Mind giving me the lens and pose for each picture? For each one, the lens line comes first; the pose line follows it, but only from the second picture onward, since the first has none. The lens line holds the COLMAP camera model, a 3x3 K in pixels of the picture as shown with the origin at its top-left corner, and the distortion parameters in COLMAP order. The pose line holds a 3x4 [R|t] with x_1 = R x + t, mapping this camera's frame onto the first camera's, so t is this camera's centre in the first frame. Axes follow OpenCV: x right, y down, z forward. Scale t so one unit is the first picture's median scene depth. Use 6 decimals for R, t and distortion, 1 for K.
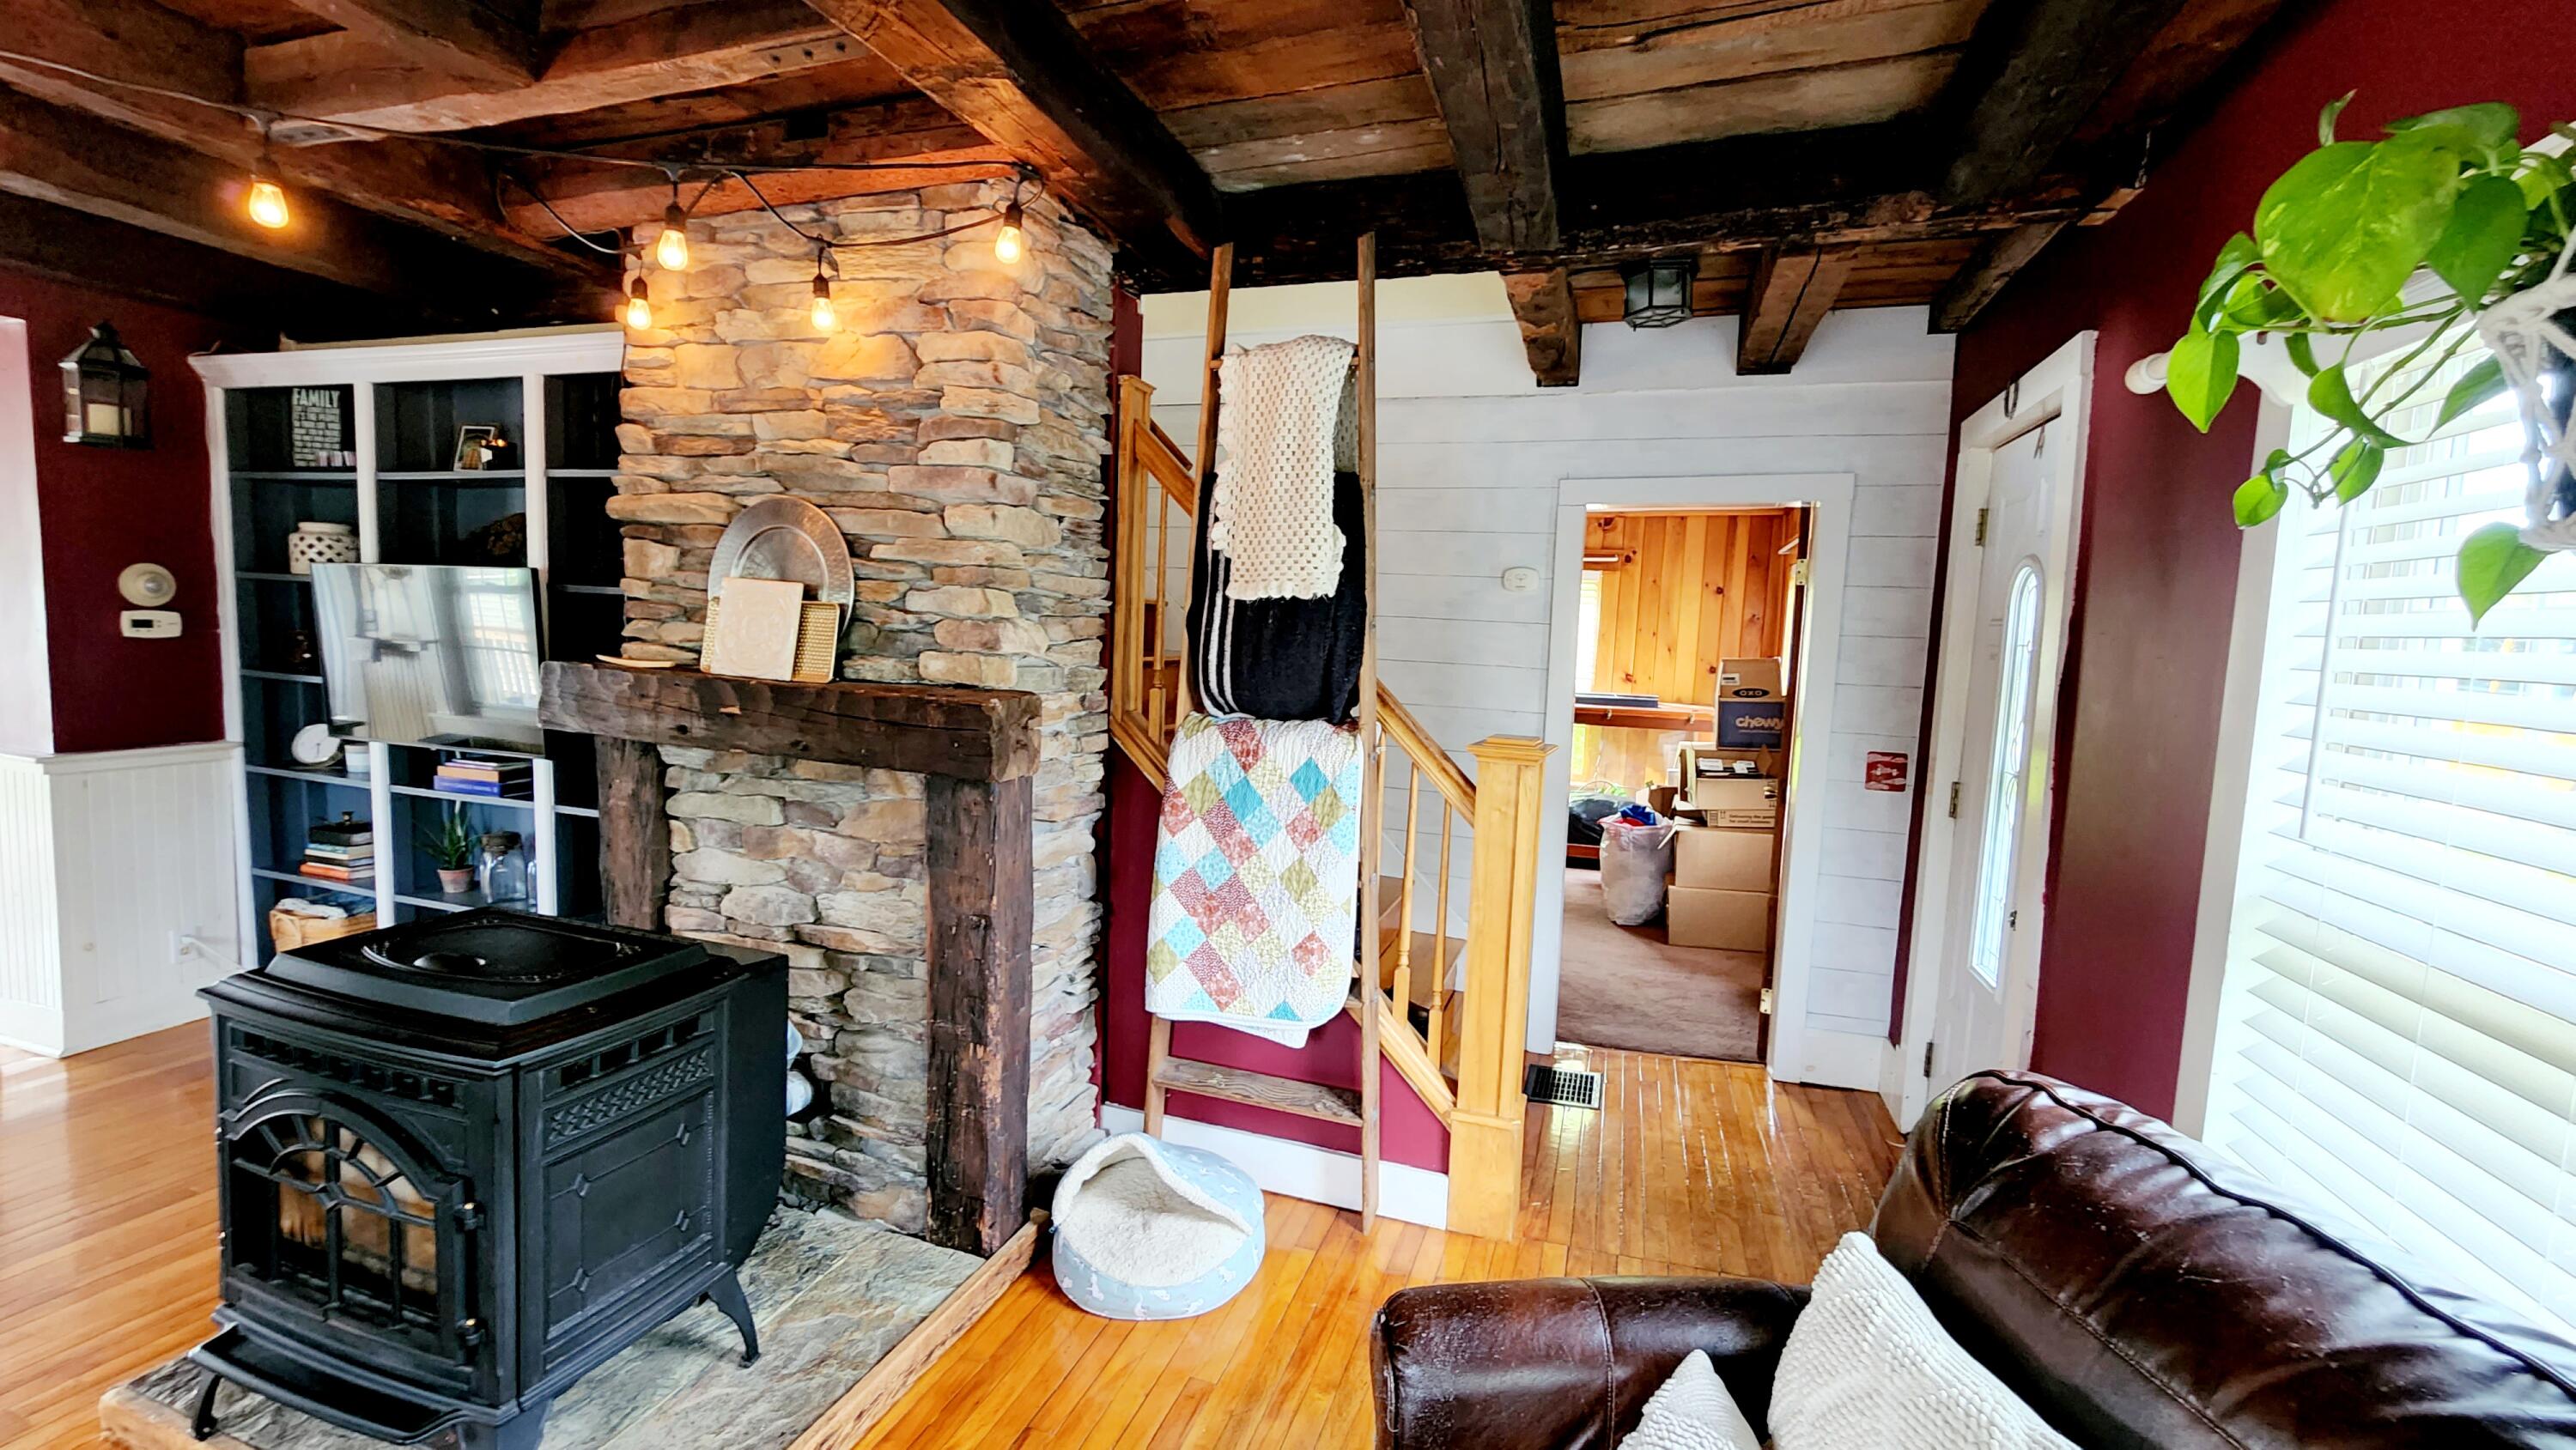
lens RADIAL K [[1052.9, 0, 1285.8], [0, 1052.9, 721.9], [0, 0, 1]] dist [-0.001141, -0.000405]
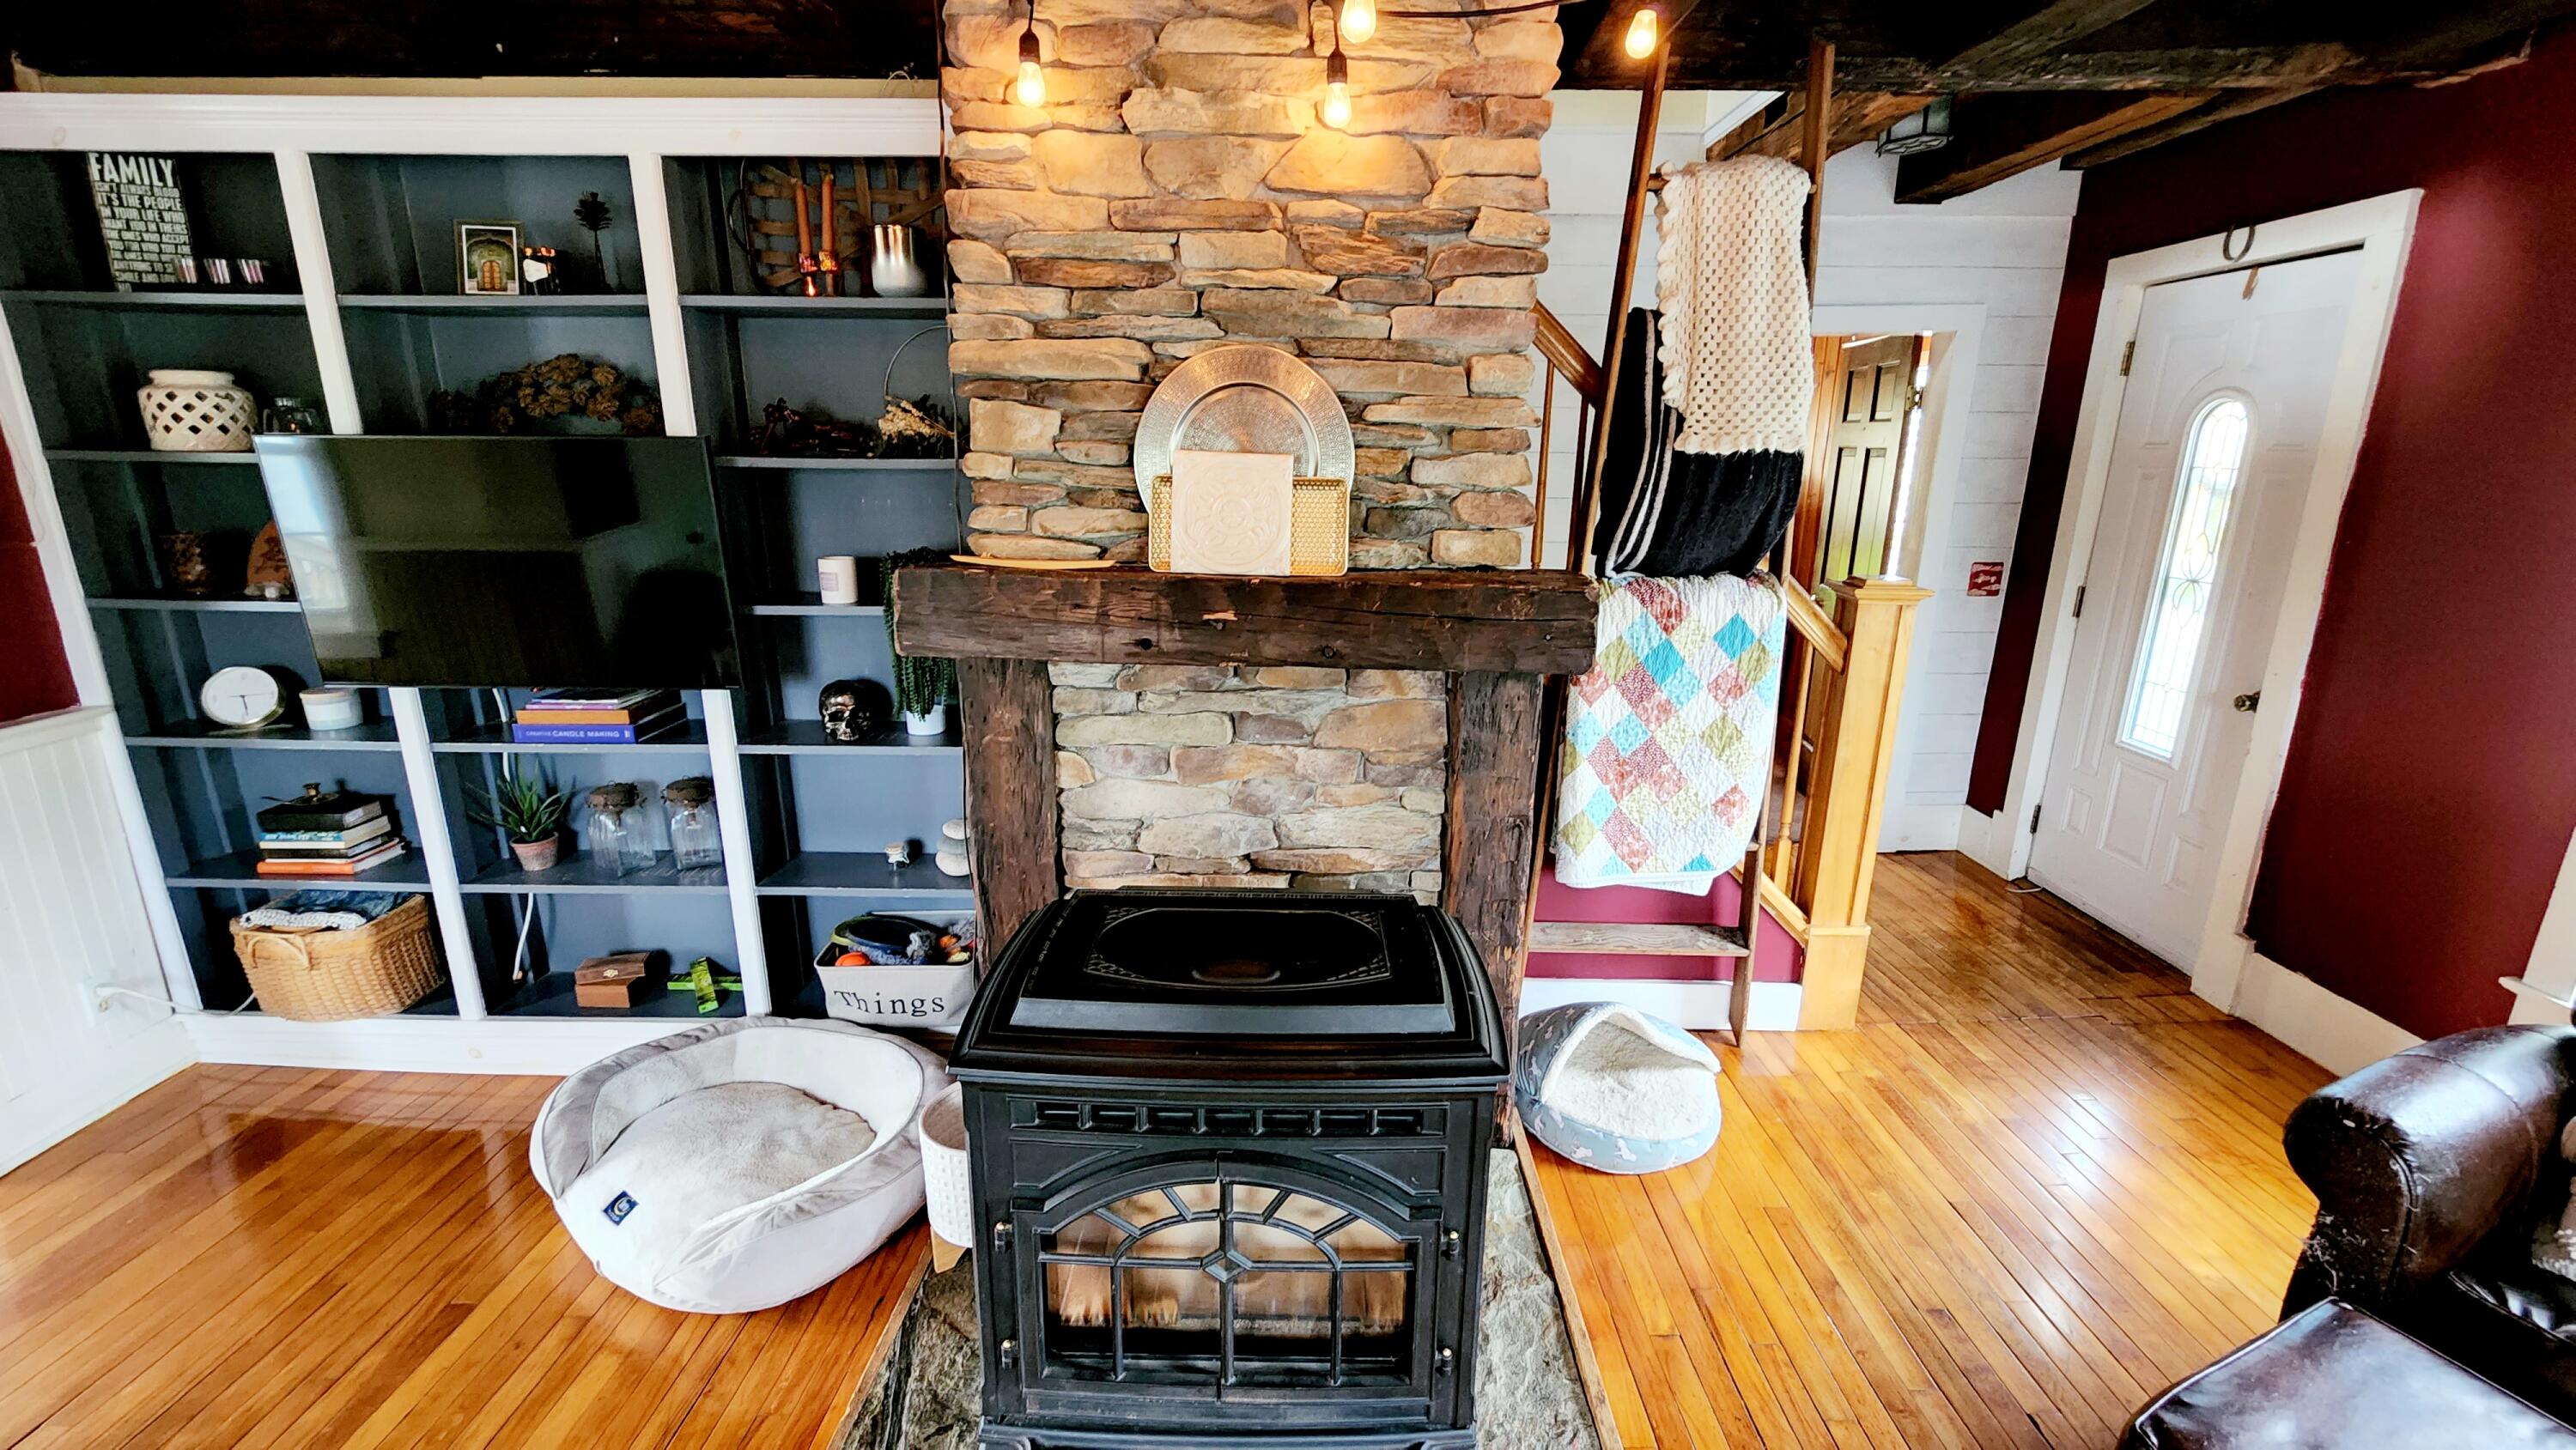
lens RADIAL K [[1052.9, 0, 1282.7], [0, 1052.9, 720.4], [0, 0, 1]] dist [-0.001141, -0.000405]
pose [[0.951683, -0.109832, 0.286768, -0.669050], [0.059352, 0.982030, 0.179150, -0.069973], [-0.301292, -0.153474, 0.941100, 0.179133]]
